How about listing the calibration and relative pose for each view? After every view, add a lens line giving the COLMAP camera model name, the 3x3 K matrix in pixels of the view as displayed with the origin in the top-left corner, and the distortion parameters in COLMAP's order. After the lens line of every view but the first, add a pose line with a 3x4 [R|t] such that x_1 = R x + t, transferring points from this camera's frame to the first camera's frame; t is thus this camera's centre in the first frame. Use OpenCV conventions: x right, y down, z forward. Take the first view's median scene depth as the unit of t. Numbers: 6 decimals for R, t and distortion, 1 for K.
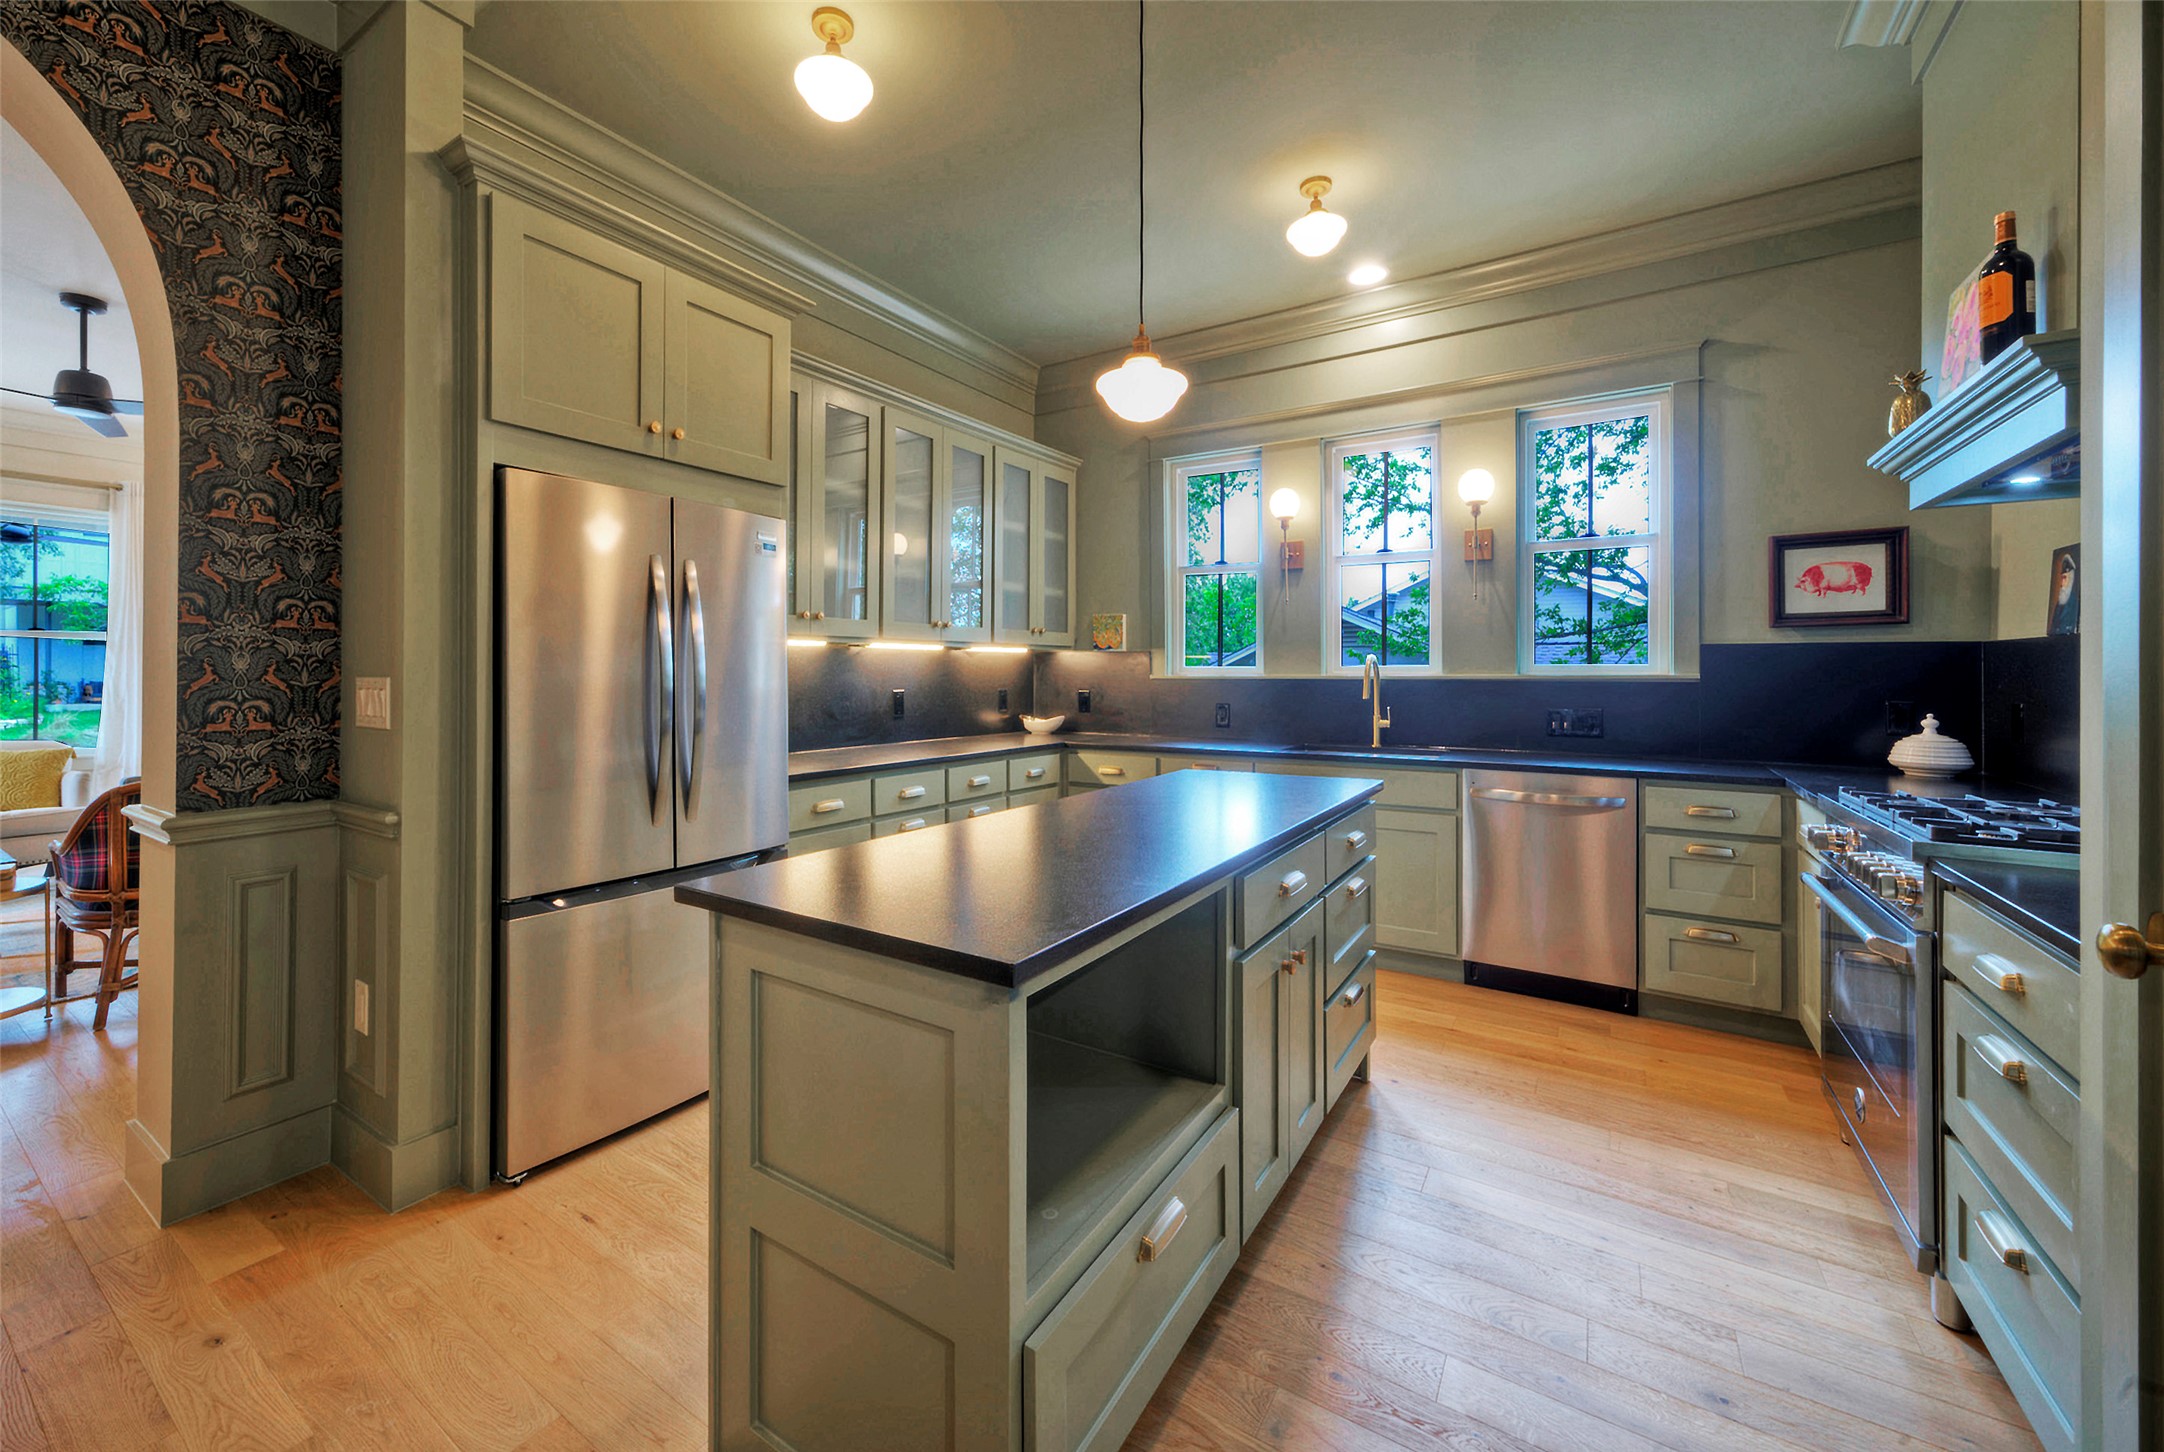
lens RADIAL K [[820.5, 0, 1082.0], [0, 820.5, 726.0], [0, 0, 1]] dist [-0.063175, 0.026511]
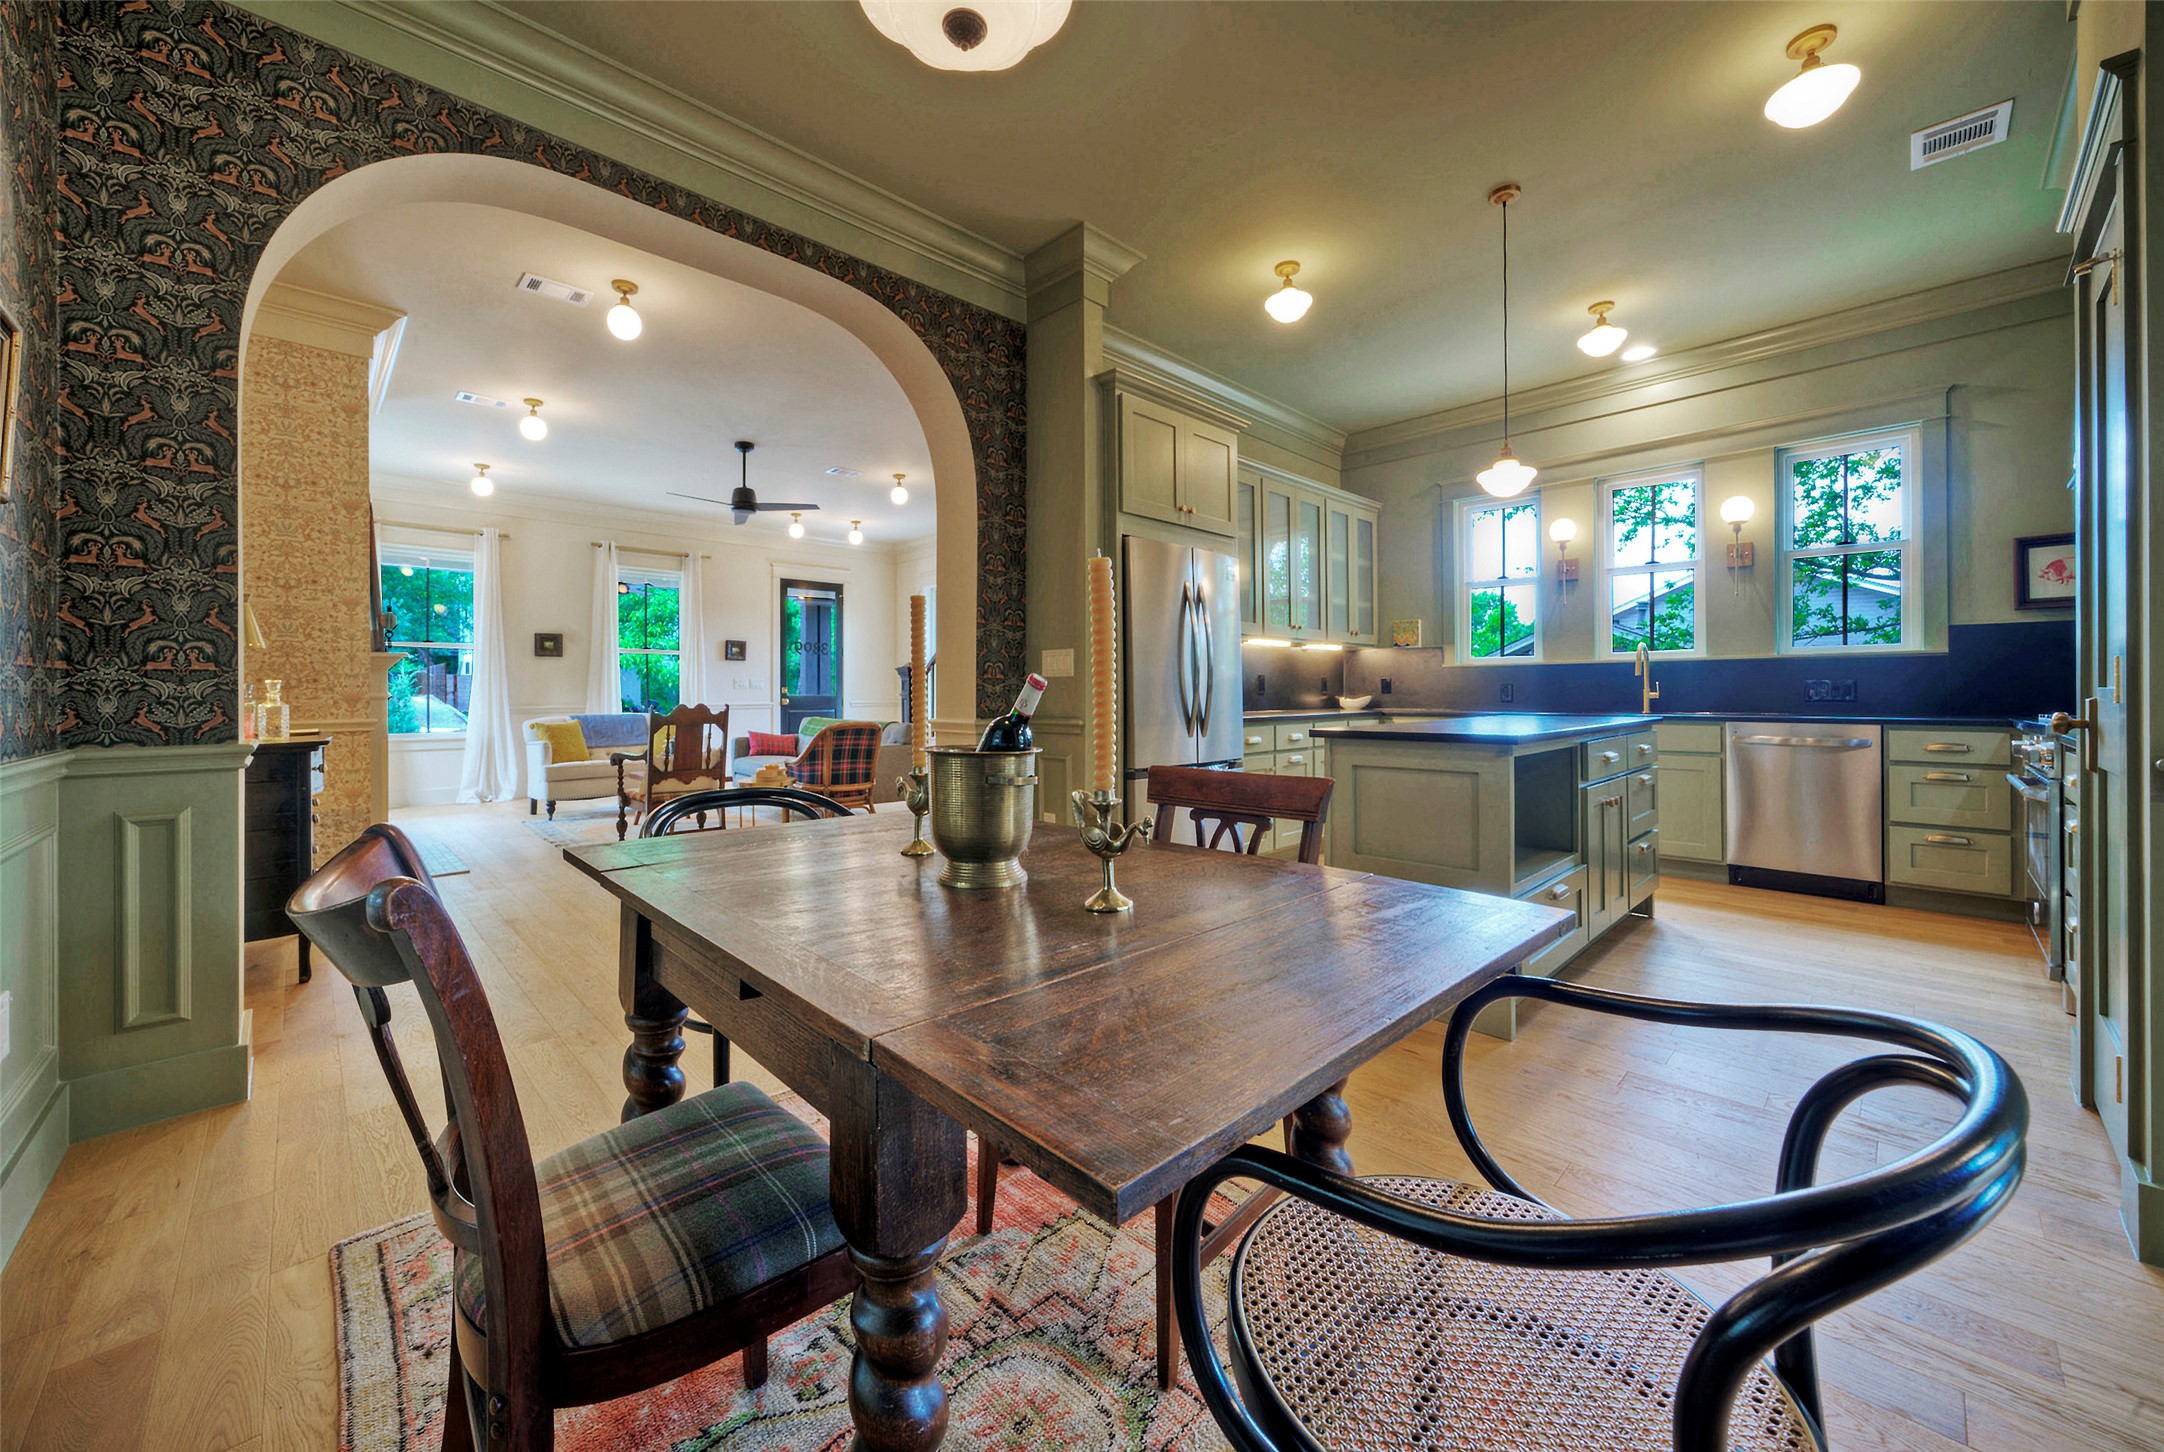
lens RADIAL K [[809.4, 0, 1035.4], [0, 809.4, 724.5], [0, 0, 1]] dist [-0.018031, 0.000074]
pose [[0.962999, 0.010271, -0.269308, -0.241849], [-0.018700, 0.999412, -0.028752, 0.102069], [0.268854, 0.032725, 0.962625, -0.511271]]
